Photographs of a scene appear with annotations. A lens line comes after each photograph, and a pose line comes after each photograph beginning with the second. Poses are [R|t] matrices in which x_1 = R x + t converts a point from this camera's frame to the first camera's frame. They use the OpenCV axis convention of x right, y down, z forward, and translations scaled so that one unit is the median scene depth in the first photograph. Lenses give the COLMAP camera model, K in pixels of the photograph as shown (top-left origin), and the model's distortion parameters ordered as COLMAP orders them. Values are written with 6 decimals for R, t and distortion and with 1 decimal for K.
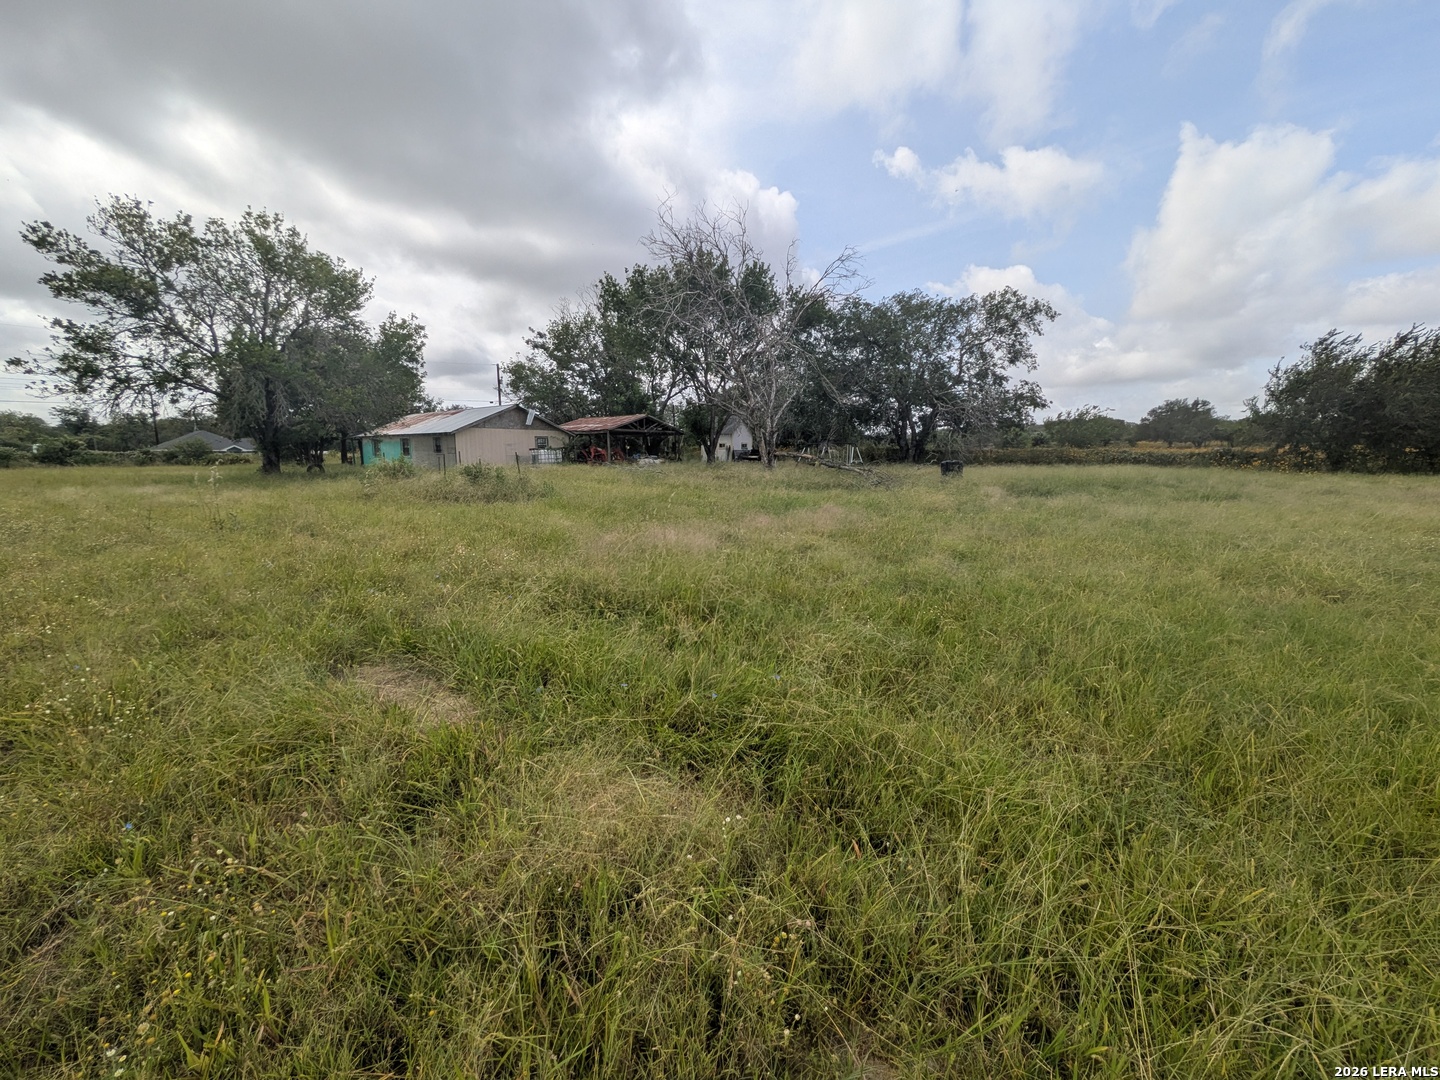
lens RADIAL K [[574.2, 0, 723.6], [0, 574.2, 541.7], [0, 0, 1]] dist [-0.003340, 0.001023]
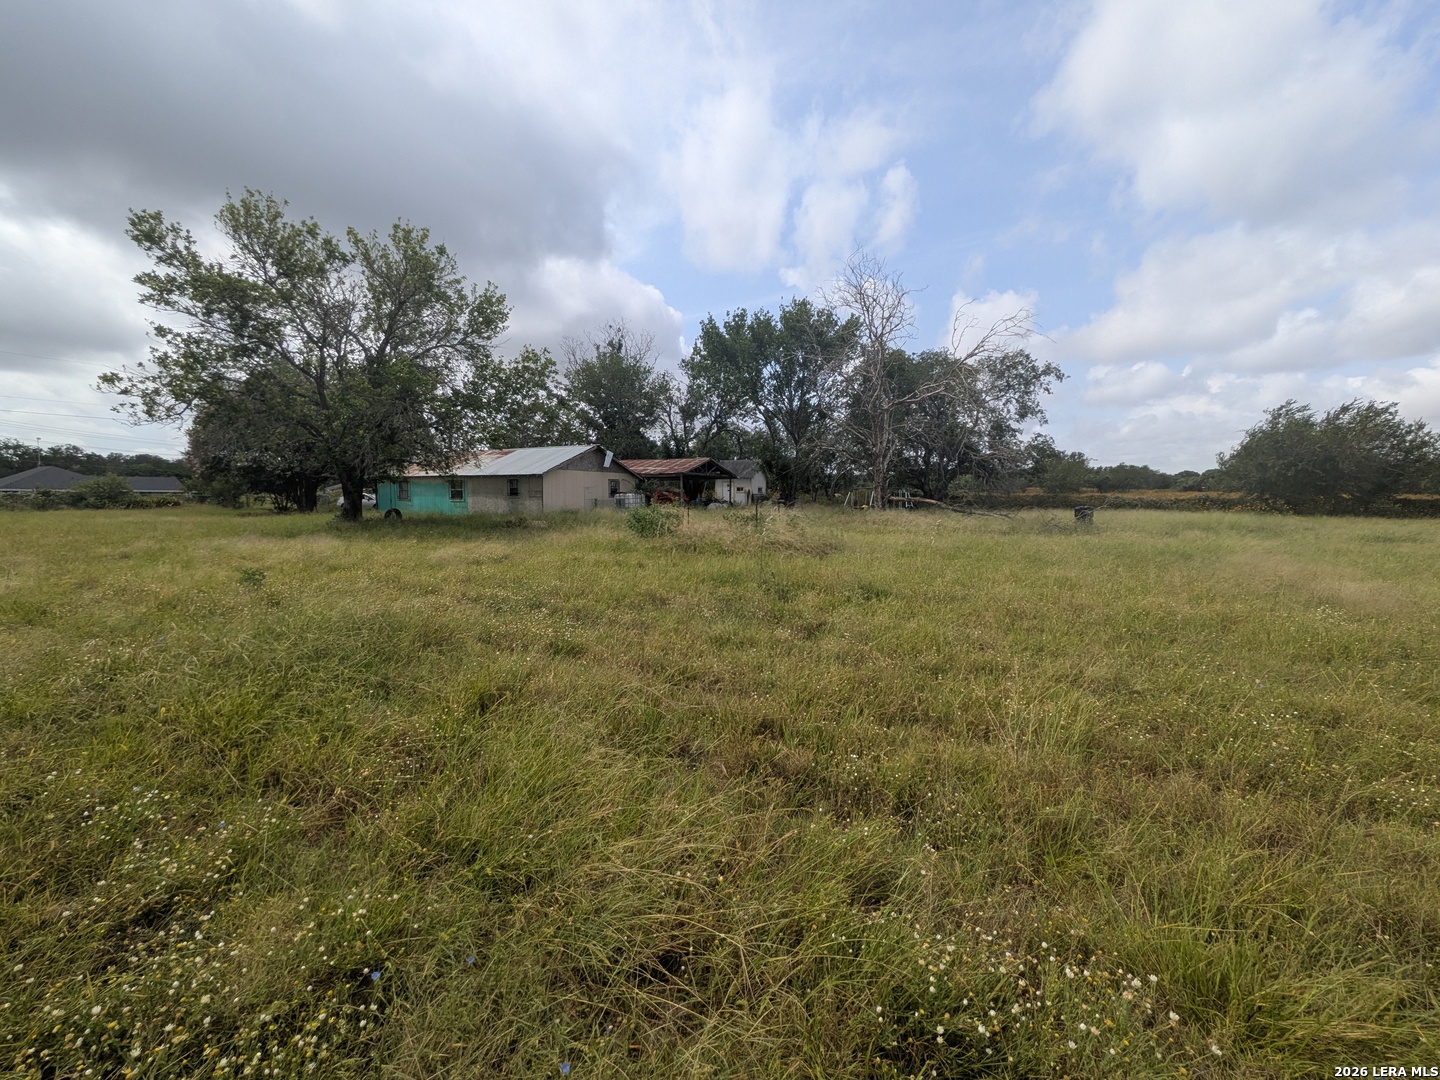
lens RADIAL K [[574.2, 0, 720.4], [0, 574.2, 535.7], [0, 0, 1]] dist [-0.003340, 0.001023]
pose [[0.982428, -0.008347, 0.186458, -0.320130], [0.024149, 0.996287, -0.082636, -0.009394], [-0.185075, 0.085687, 0.978982, 0.055367]]
